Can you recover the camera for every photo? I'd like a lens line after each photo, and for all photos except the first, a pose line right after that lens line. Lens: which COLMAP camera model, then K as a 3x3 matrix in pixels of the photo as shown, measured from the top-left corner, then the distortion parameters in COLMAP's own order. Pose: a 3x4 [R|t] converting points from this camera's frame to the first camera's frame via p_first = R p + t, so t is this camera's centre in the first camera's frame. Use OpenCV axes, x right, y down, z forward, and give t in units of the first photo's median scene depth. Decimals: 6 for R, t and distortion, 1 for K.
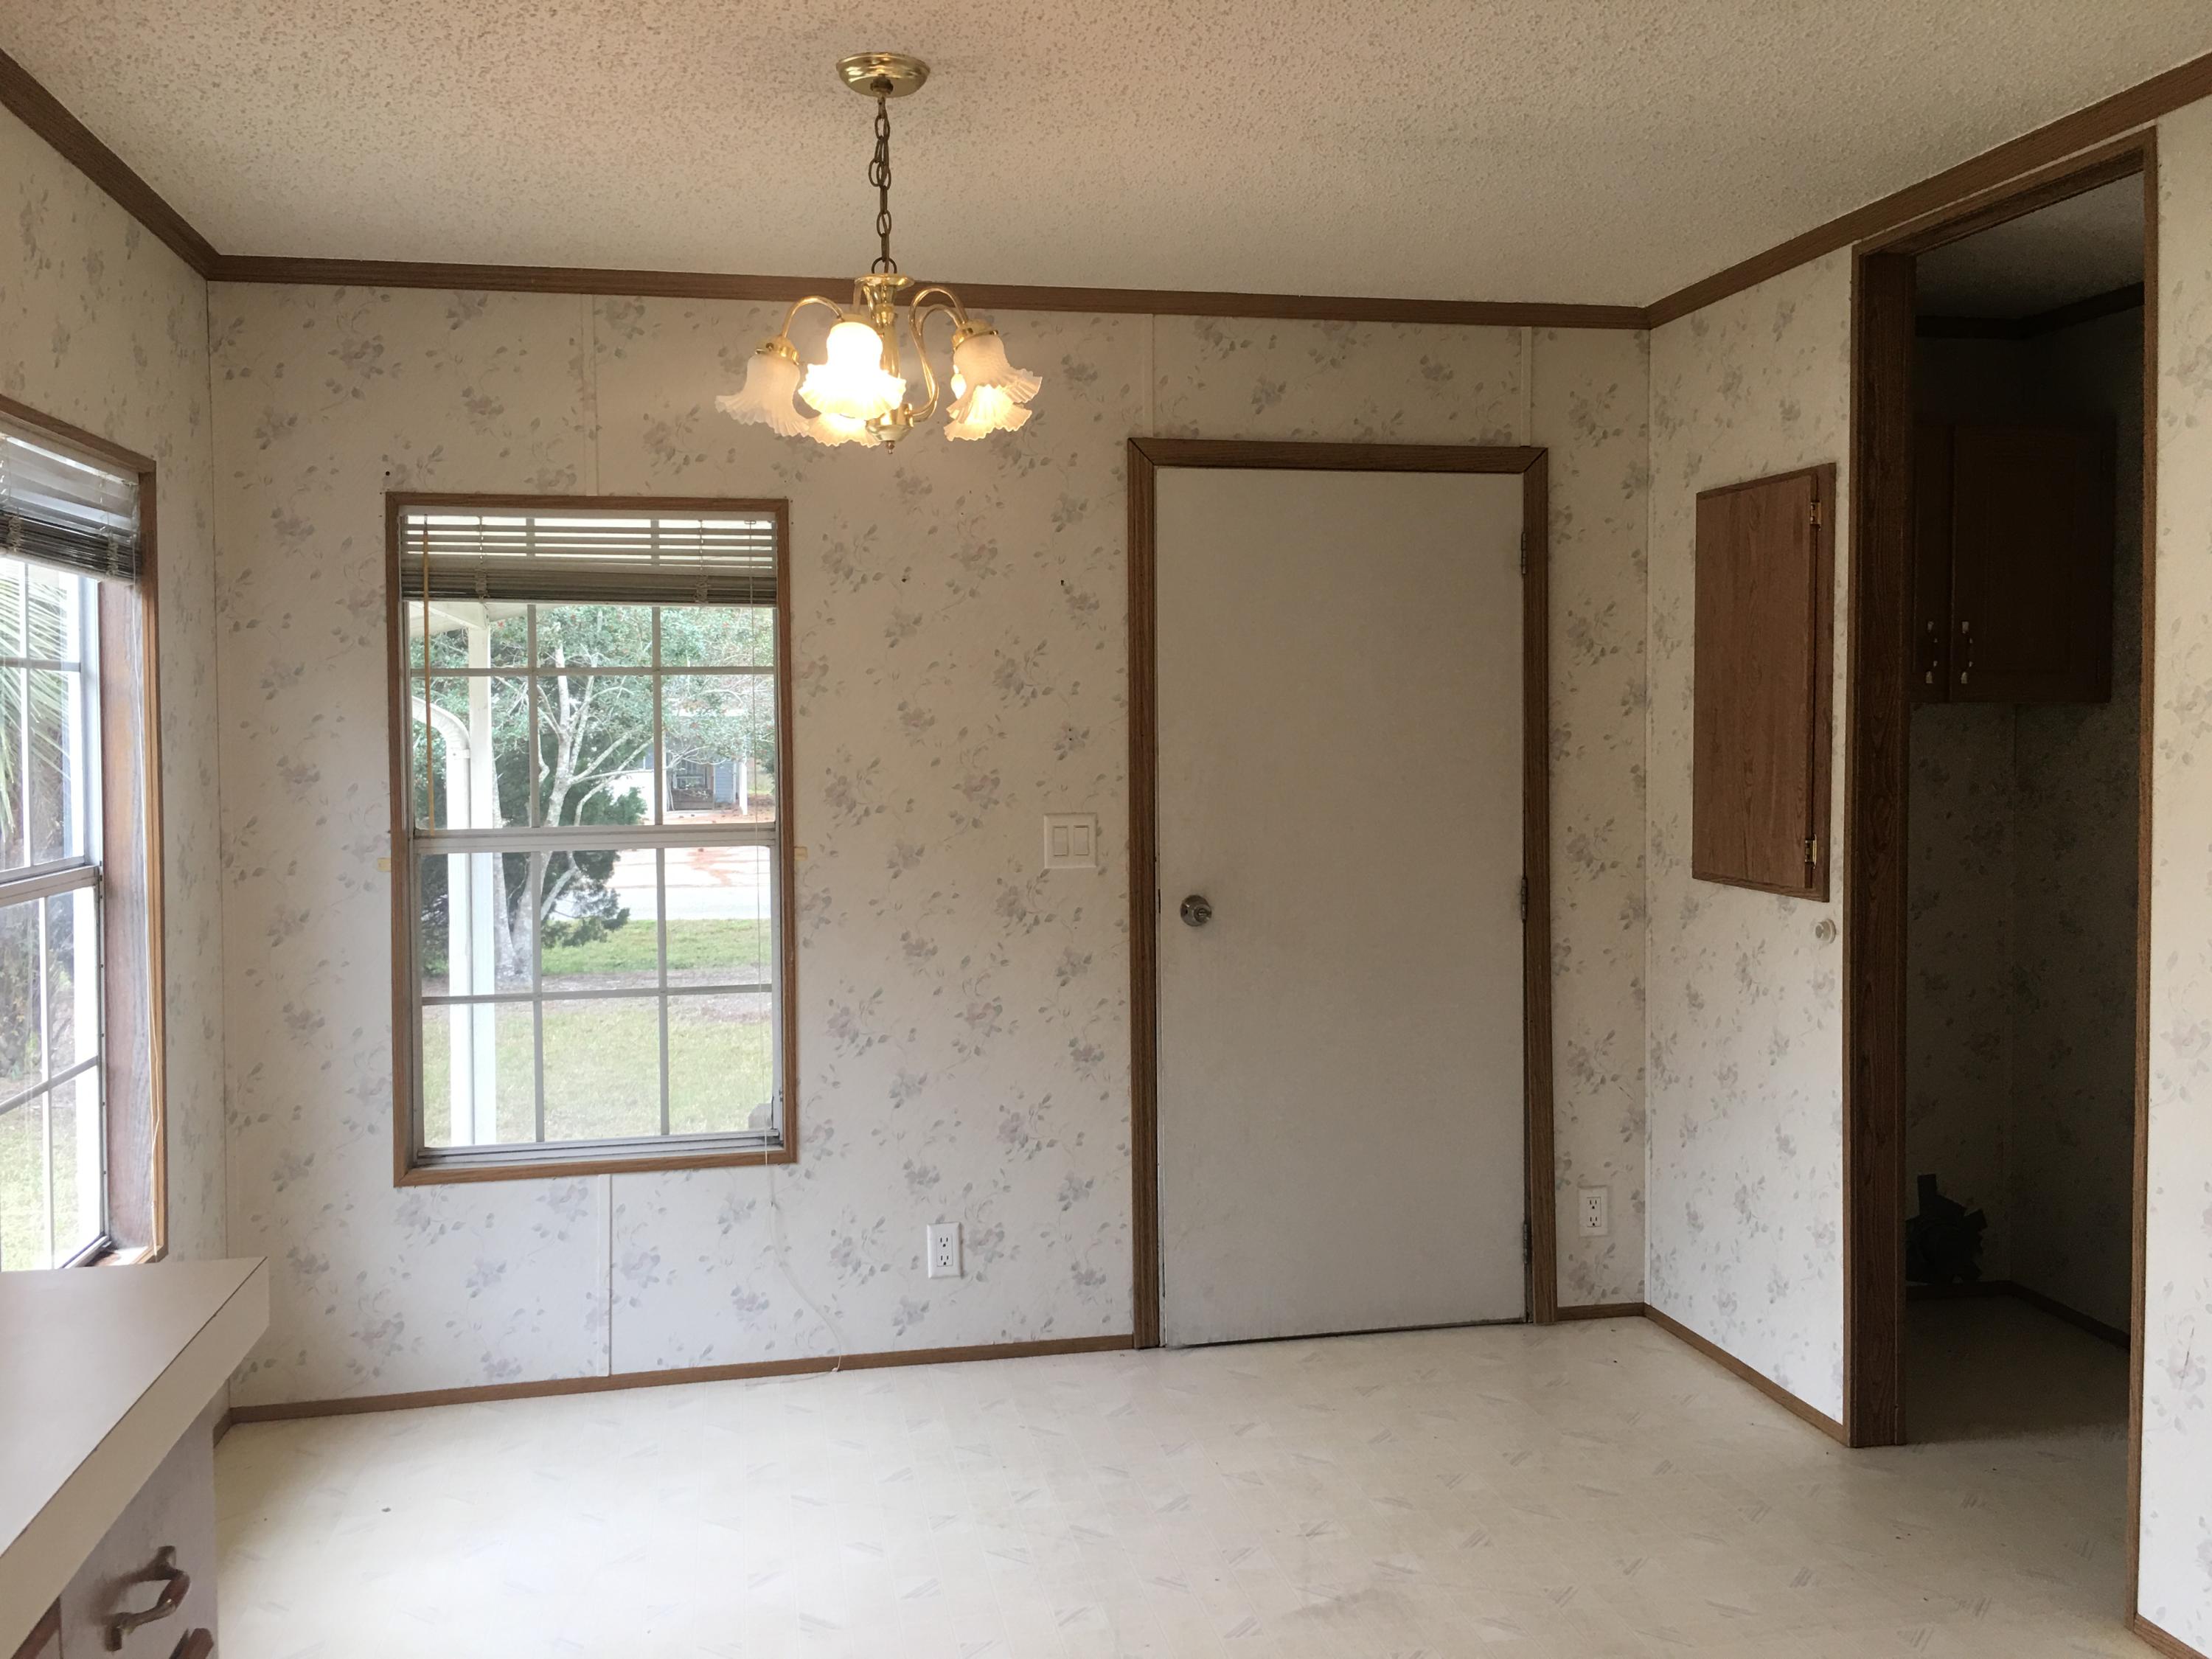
lens RADIAL K [[1914.0, 0, 1095.6], [0, 1914.0, 799.3], [0, 0, 1]] dist [0.077475, -0.125289]
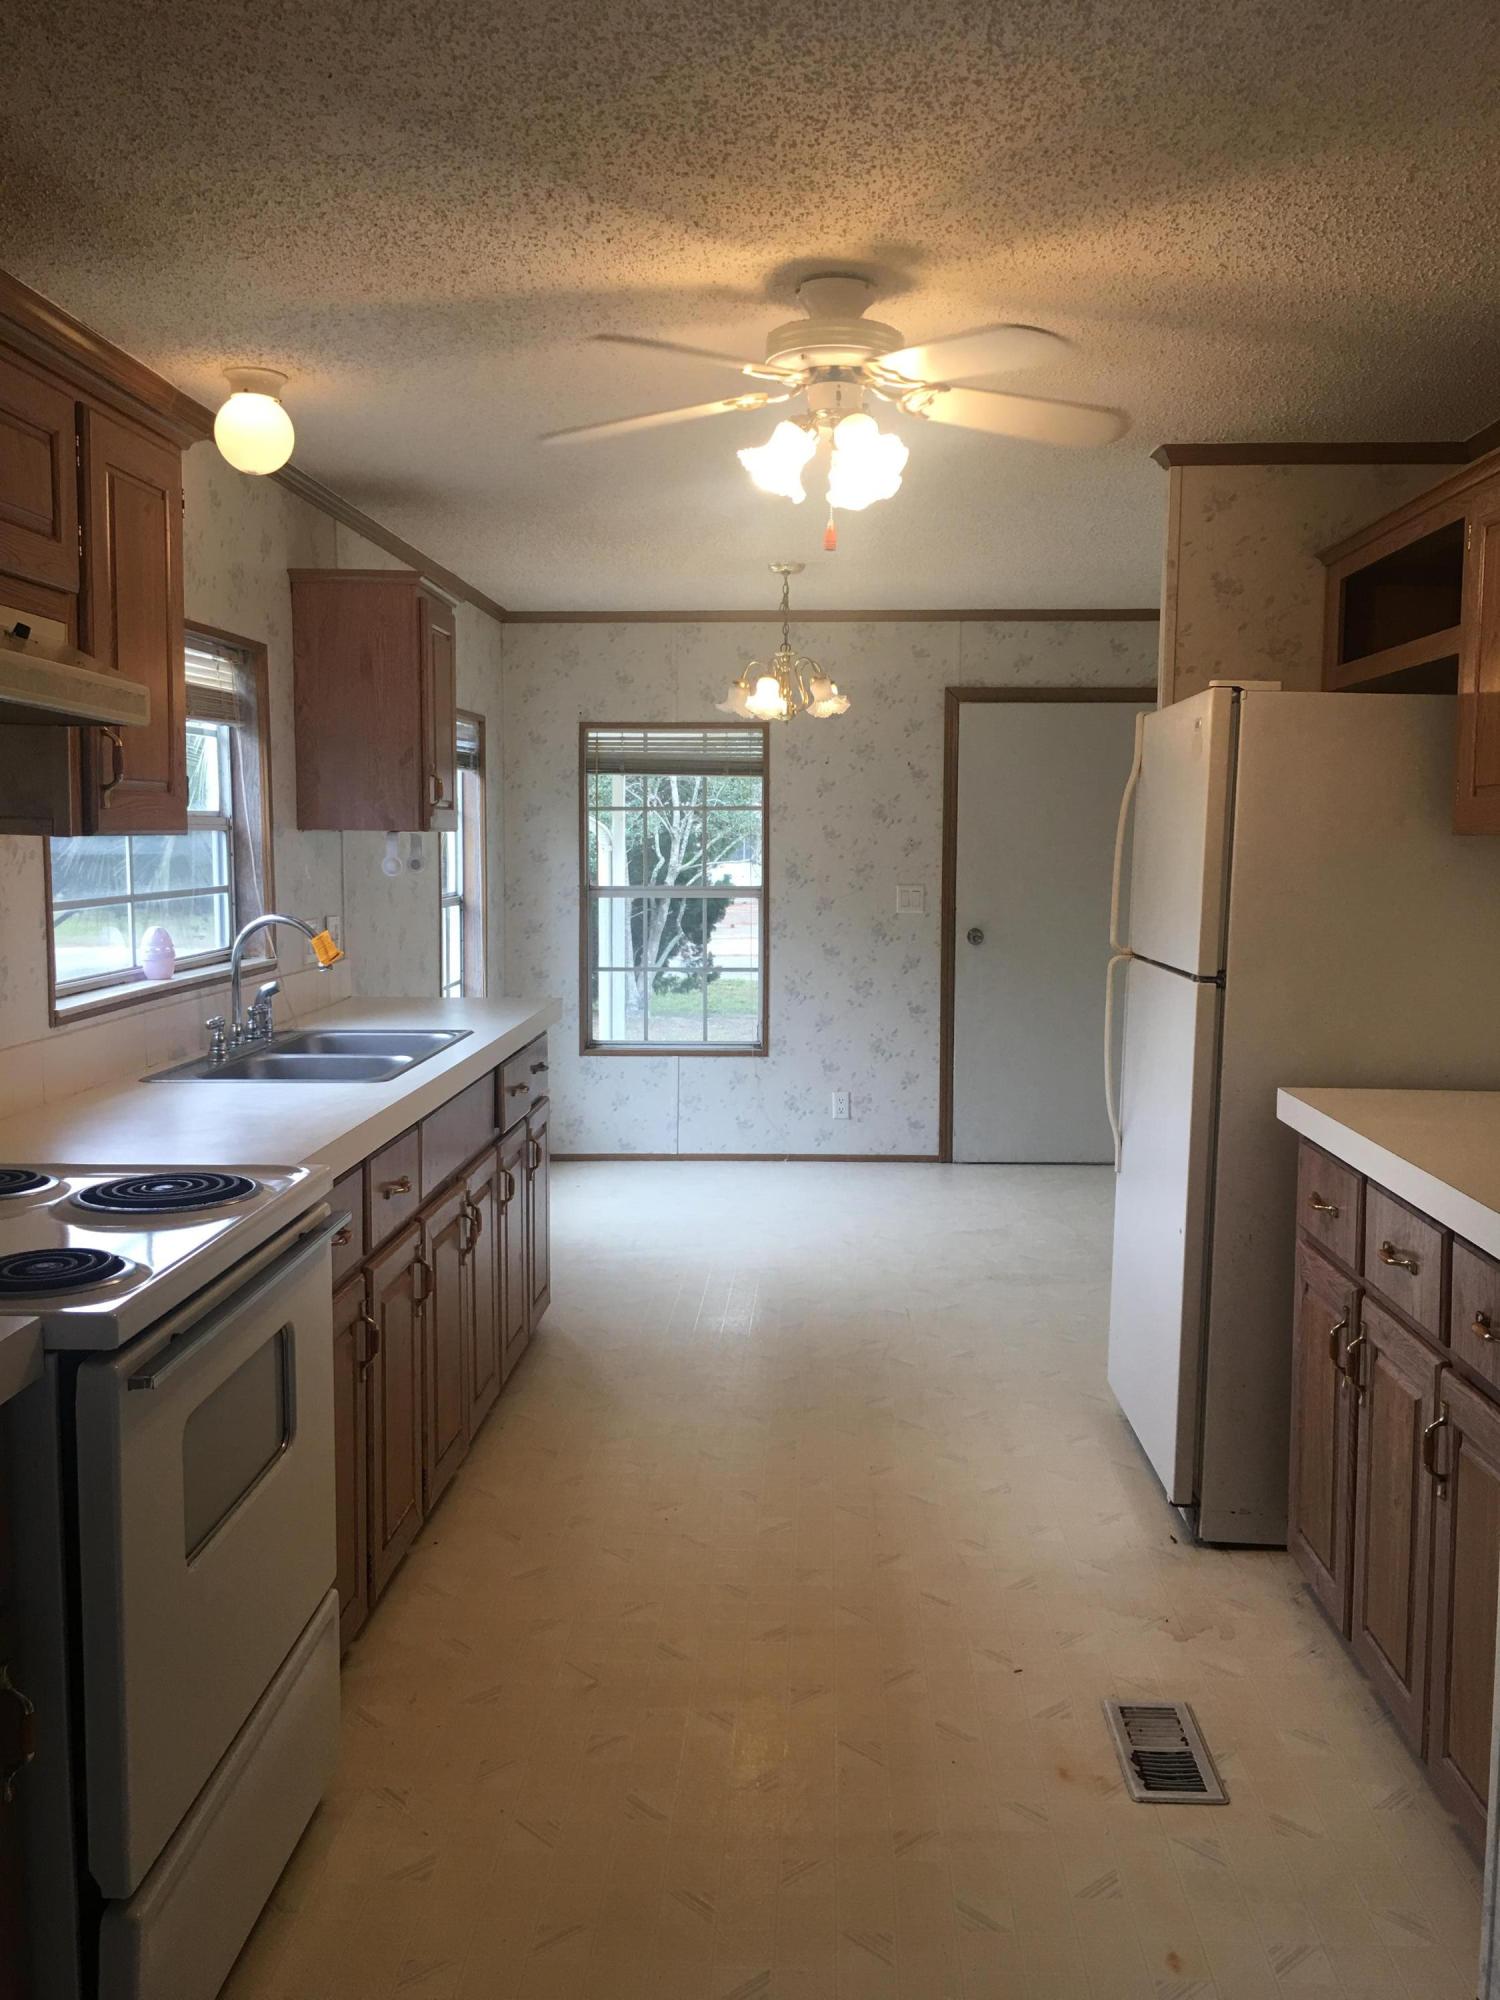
lens RADIAL K [[1730.6, 0, 750.0], [0, 1730.6, 1000.0], [0, 0, 1]] dist [0.077475, -0.125289]
pose [[0.973281, 0.033469, -0.227167, 0.230913], [-0.019286, 0.997740, 0.064366, 0.014668], [0.228808, -0.058265, 0.971726, -0.742419]]
